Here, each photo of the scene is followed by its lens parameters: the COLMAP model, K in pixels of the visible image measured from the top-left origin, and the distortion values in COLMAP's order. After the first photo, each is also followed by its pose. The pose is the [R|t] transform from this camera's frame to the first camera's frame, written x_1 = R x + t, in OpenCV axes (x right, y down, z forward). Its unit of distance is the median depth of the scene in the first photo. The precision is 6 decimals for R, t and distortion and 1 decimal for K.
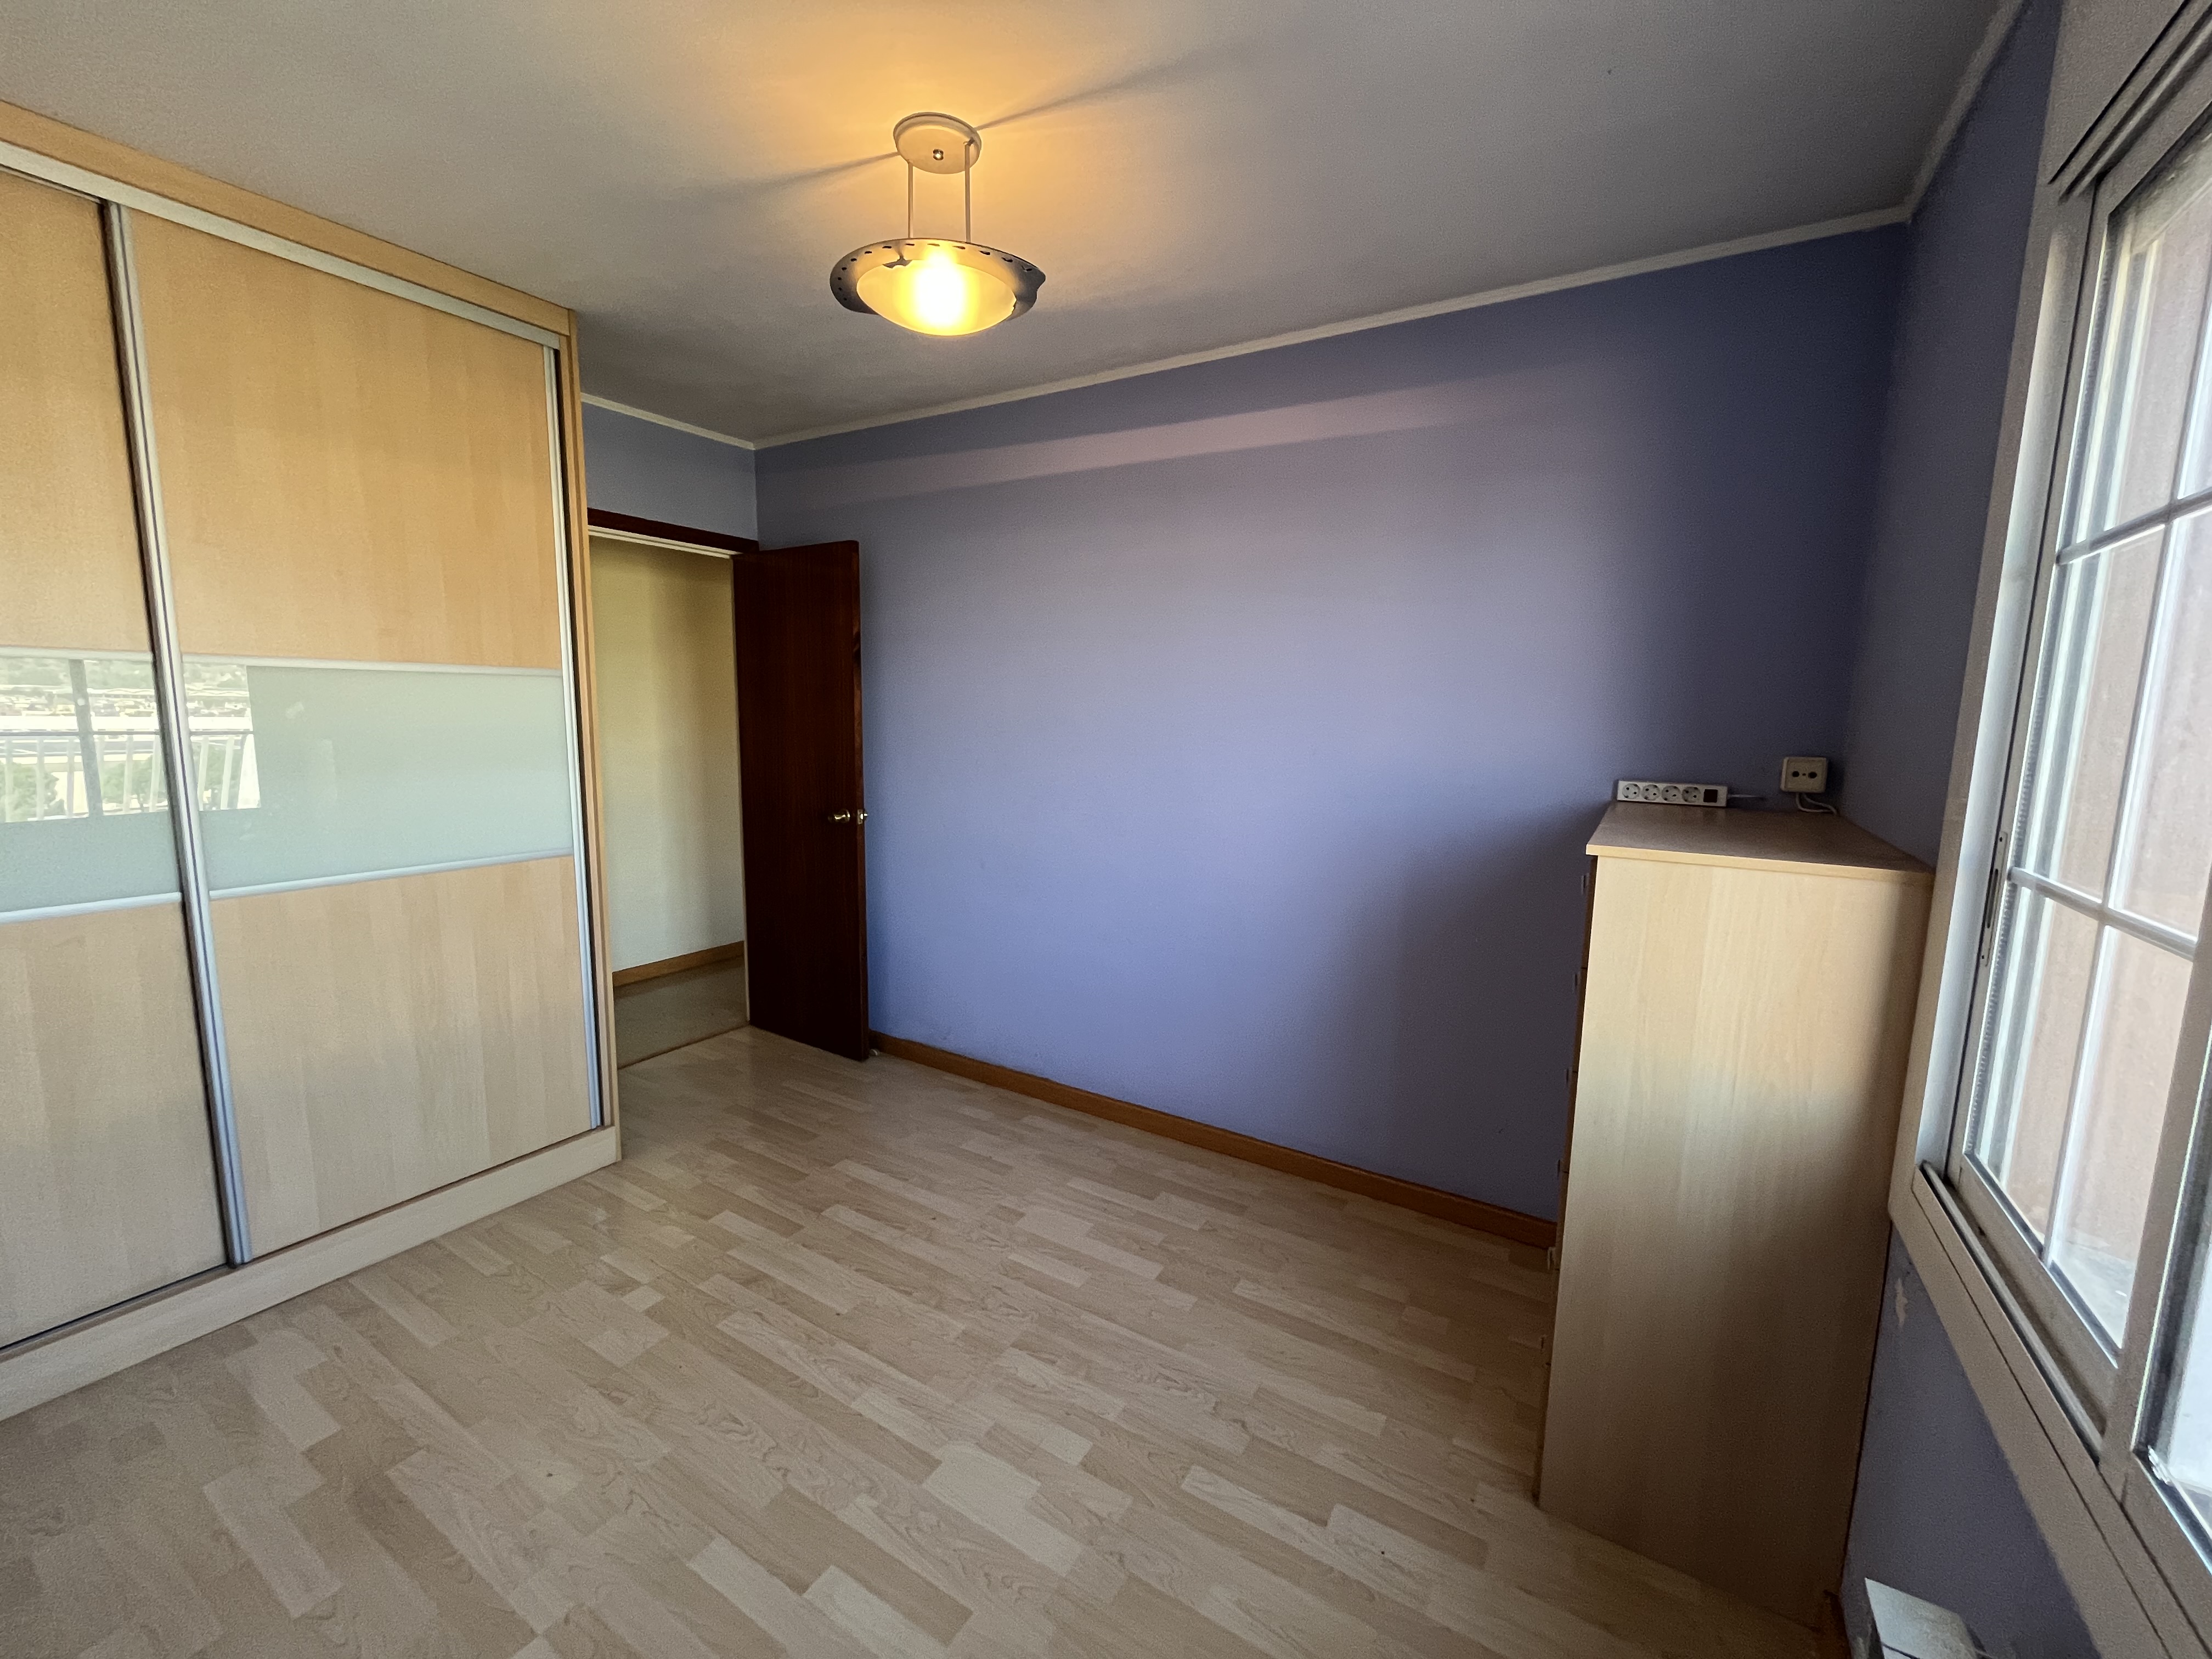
lens RADIAL K [[895.8, 0, 1102.4], [0, 895.8, 833.7], [0, 0, 1]] dist [0.000395, -0.000106]
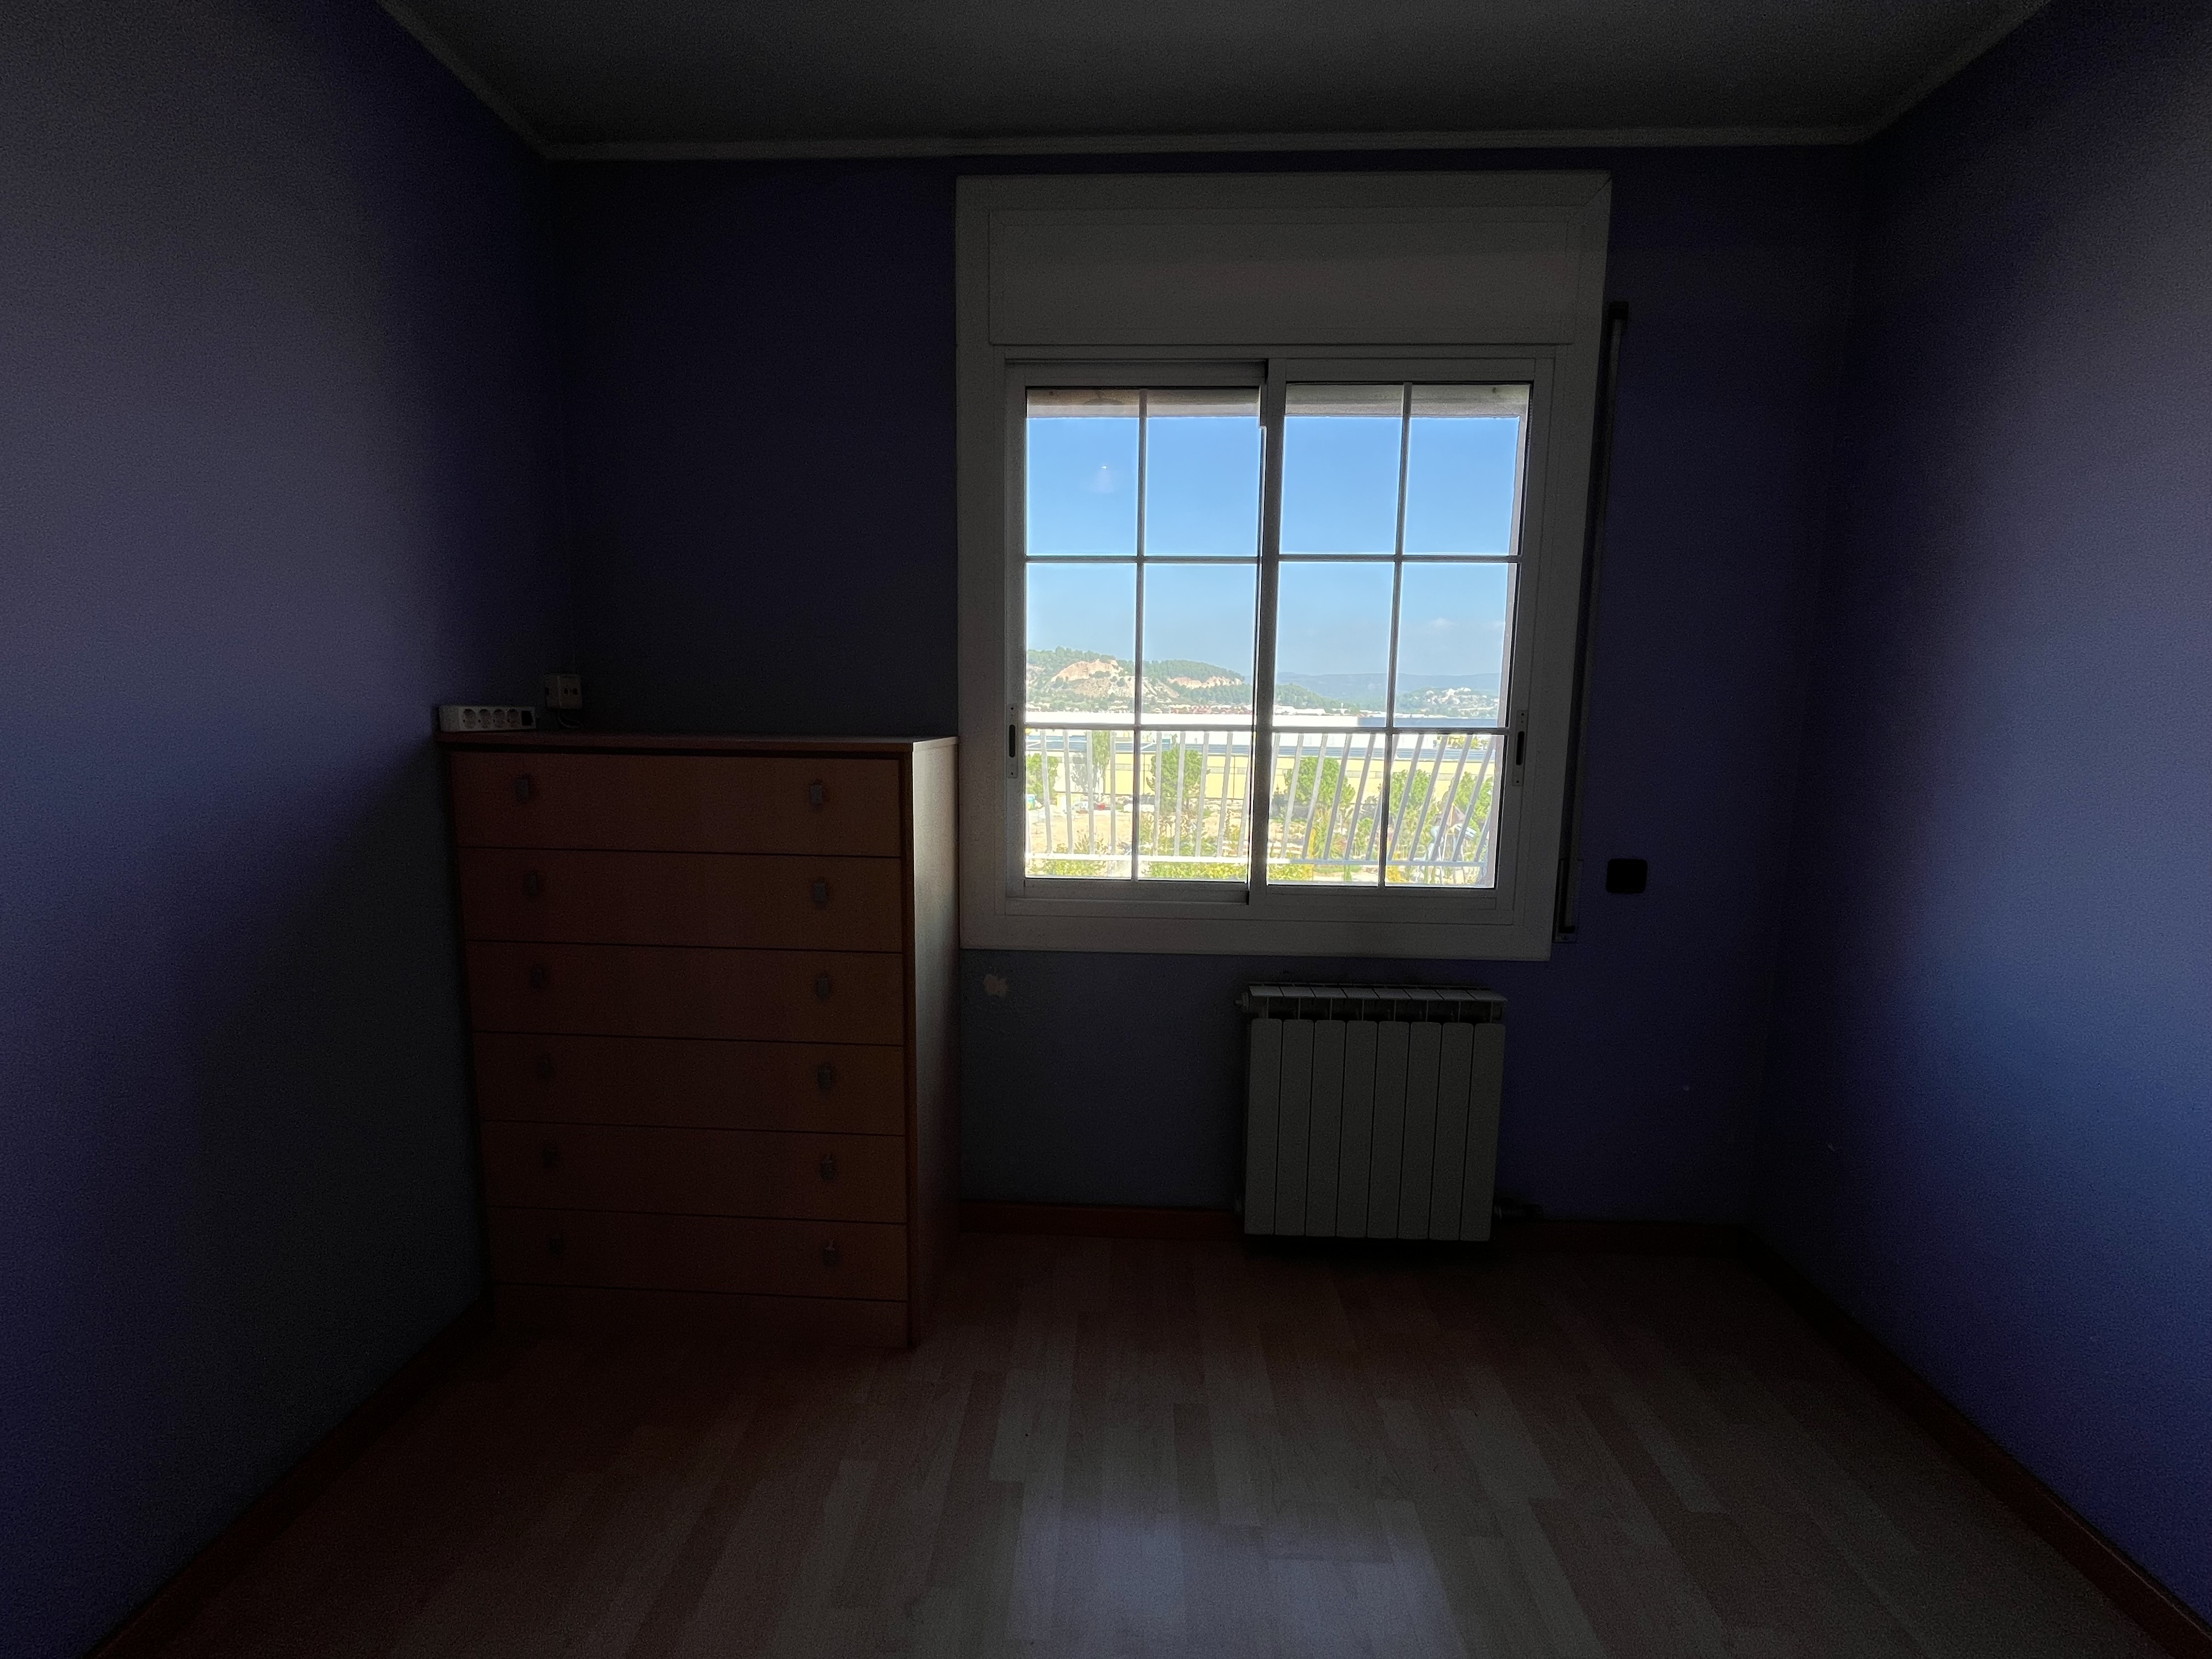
lens RADIAL K [[895.8, 0, 1102.4], [0, 895.8, 833.7], [0, 0, 1]] dist [0.000395, -0.000106]
pose [[-0.483849, -0.141626, 0.863616, -0.405829], [0.104977, 0.970301, 0.217936, -0.067528], [-0.868832, 0.196108, -0.454612, 0.969415]]
